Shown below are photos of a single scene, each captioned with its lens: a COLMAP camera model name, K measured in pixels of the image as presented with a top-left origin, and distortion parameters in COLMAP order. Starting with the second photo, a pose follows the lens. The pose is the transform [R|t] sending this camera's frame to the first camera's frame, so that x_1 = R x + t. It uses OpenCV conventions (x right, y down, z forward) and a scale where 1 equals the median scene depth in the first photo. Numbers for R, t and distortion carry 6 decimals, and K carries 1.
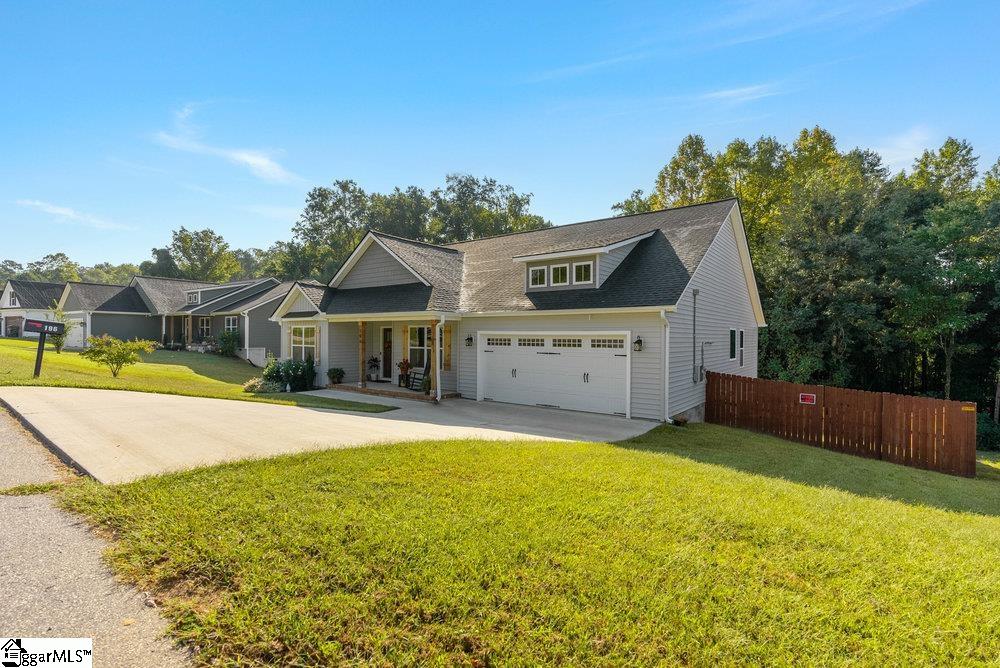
lens RADIAL K [[455.2, 0, 510.6], [0, 455.2, 333.9], [0, 0, 1]] dist [-0.000935, -0.000139]
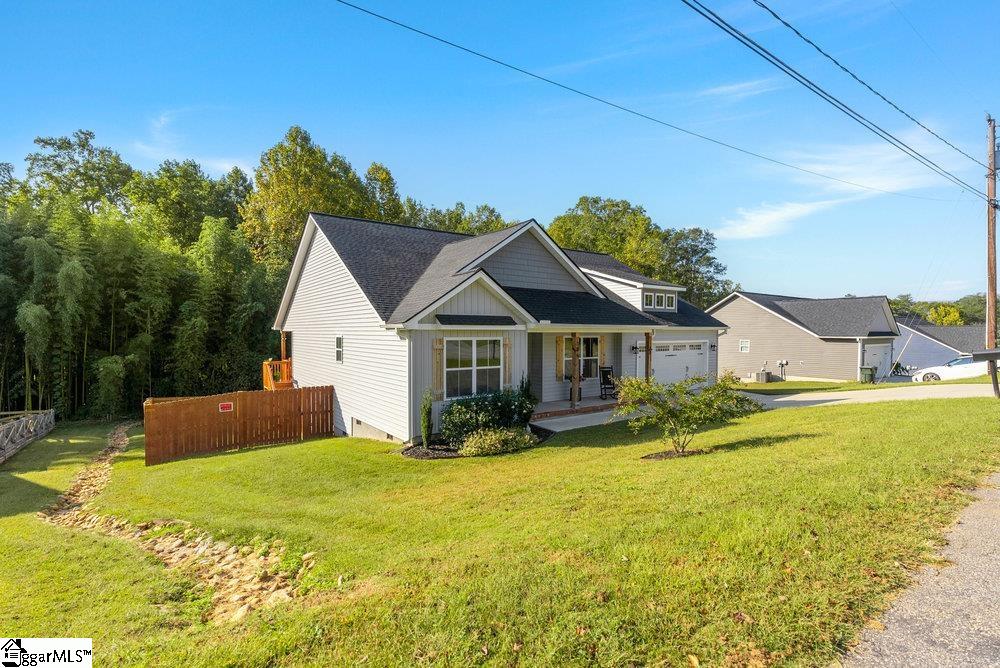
lens RADIAL K [[455.2, 0, 510.6], [0, 455.2, 333.9], [0, 0, 1]] dist [-0.000935, -0.000139]
pose [[0.280771, -0.008690, 0.959735, -1.251352], [-0.001134, 0.999955, 0.009386, -0.033488], [-0.959774, -0.003724, 0.280749, 0.926850]]
